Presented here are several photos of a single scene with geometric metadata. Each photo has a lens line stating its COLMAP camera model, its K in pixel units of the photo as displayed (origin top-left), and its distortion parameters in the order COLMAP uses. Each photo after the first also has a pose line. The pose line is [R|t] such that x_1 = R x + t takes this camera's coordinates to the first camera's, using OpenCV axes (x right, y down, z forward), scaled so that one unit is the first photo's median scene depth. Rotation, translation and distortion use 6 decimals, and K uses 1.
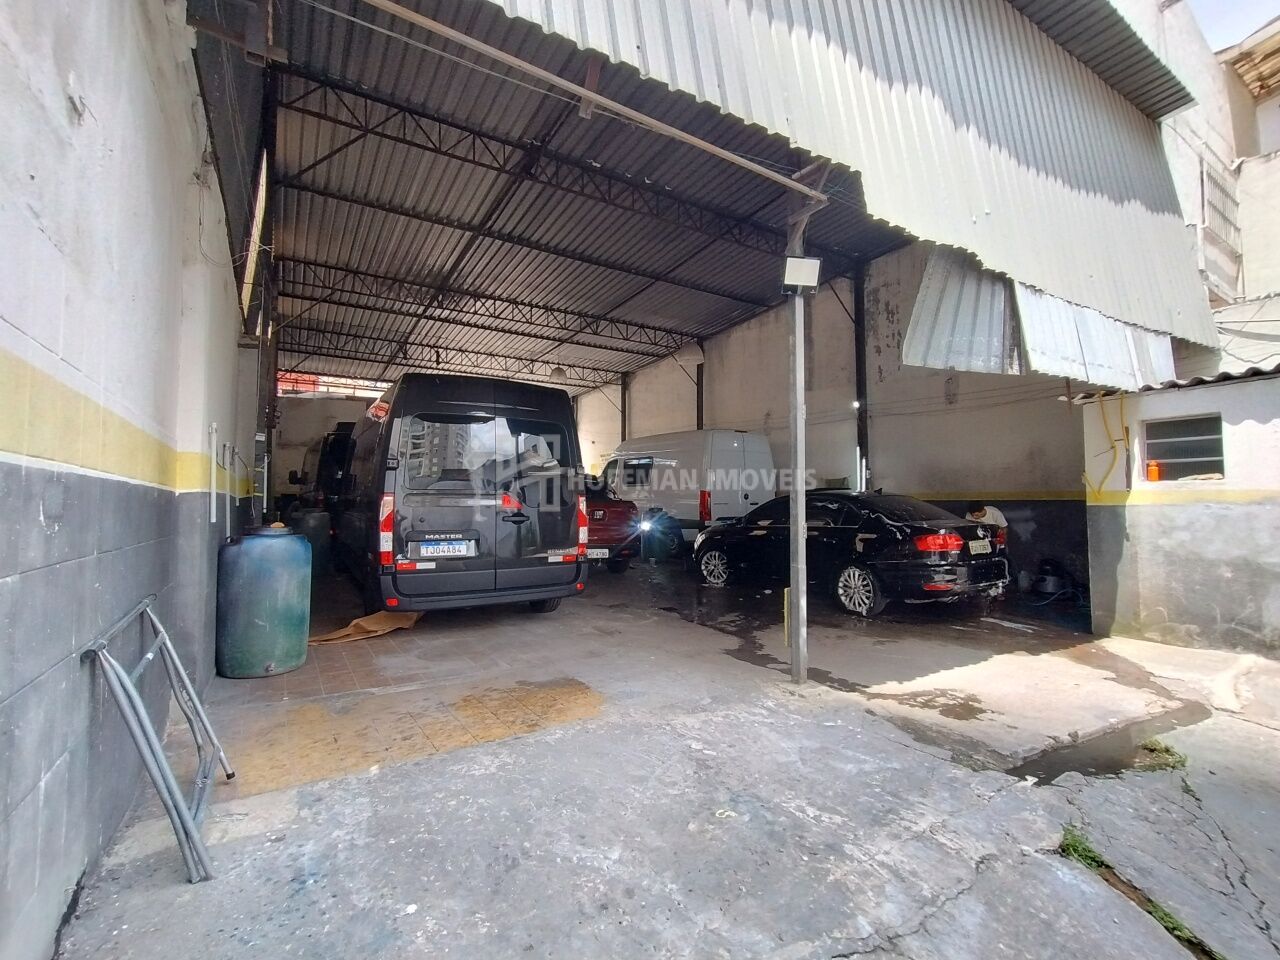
lens RADIAL K [[584.6, 0, 639.4], [0, 584.6, 478.9], [0, 0, 1]] dist [0.002887, 0.000537]
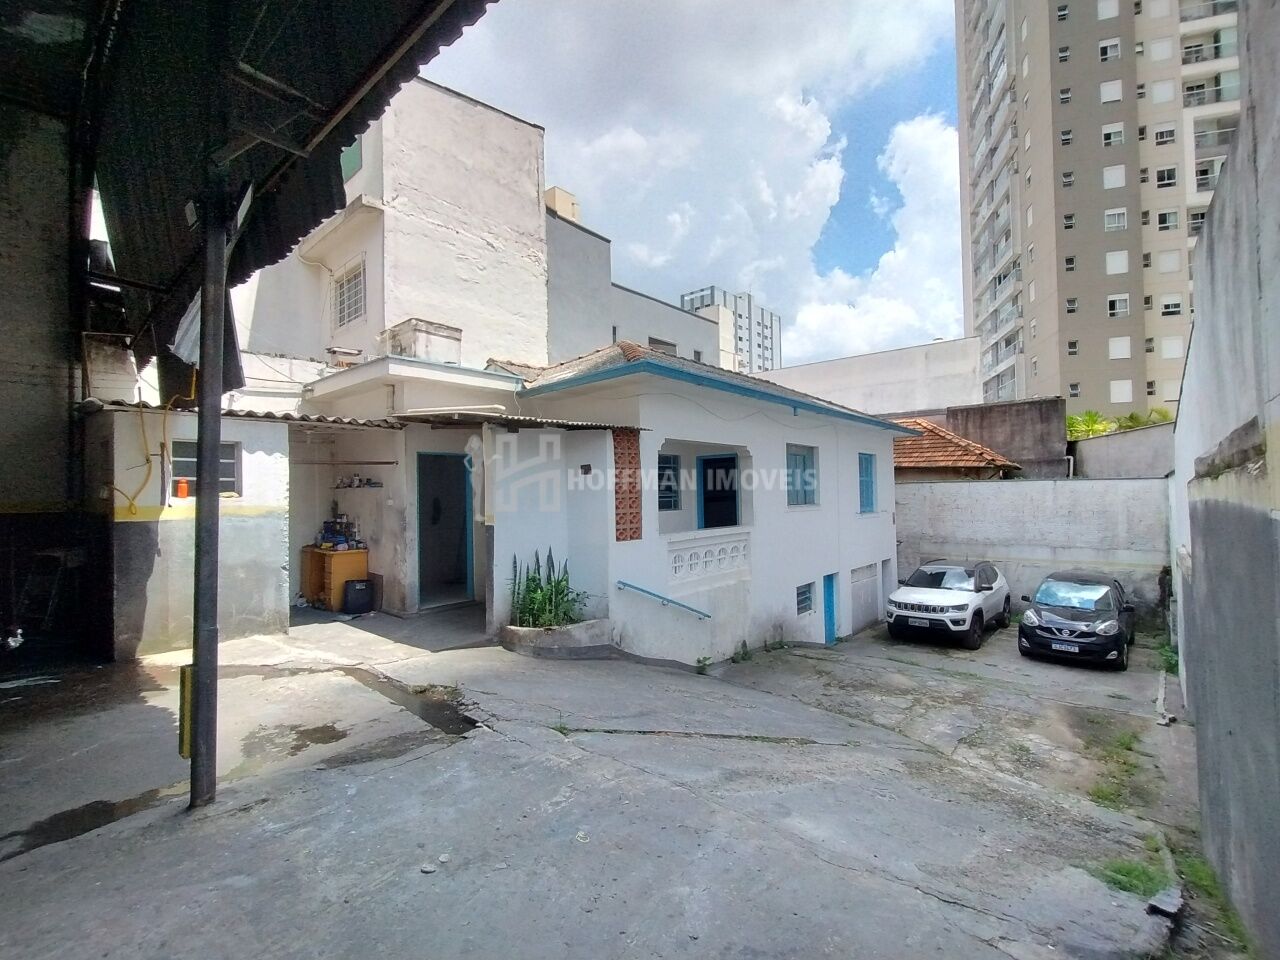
lens RADIAL K [[584.6, 0, 636.8], [0, 584.6, 480.8], [0, 0, 1]] dist [0.002887, 0.000537]
pose [[-0.306223, 0.036107, 0.951275, -0.575134], [-0.034138, 0.998221, -0.048879, -0.002638], [-0.951347, -0.047442, -0.304446, 0.817188]]
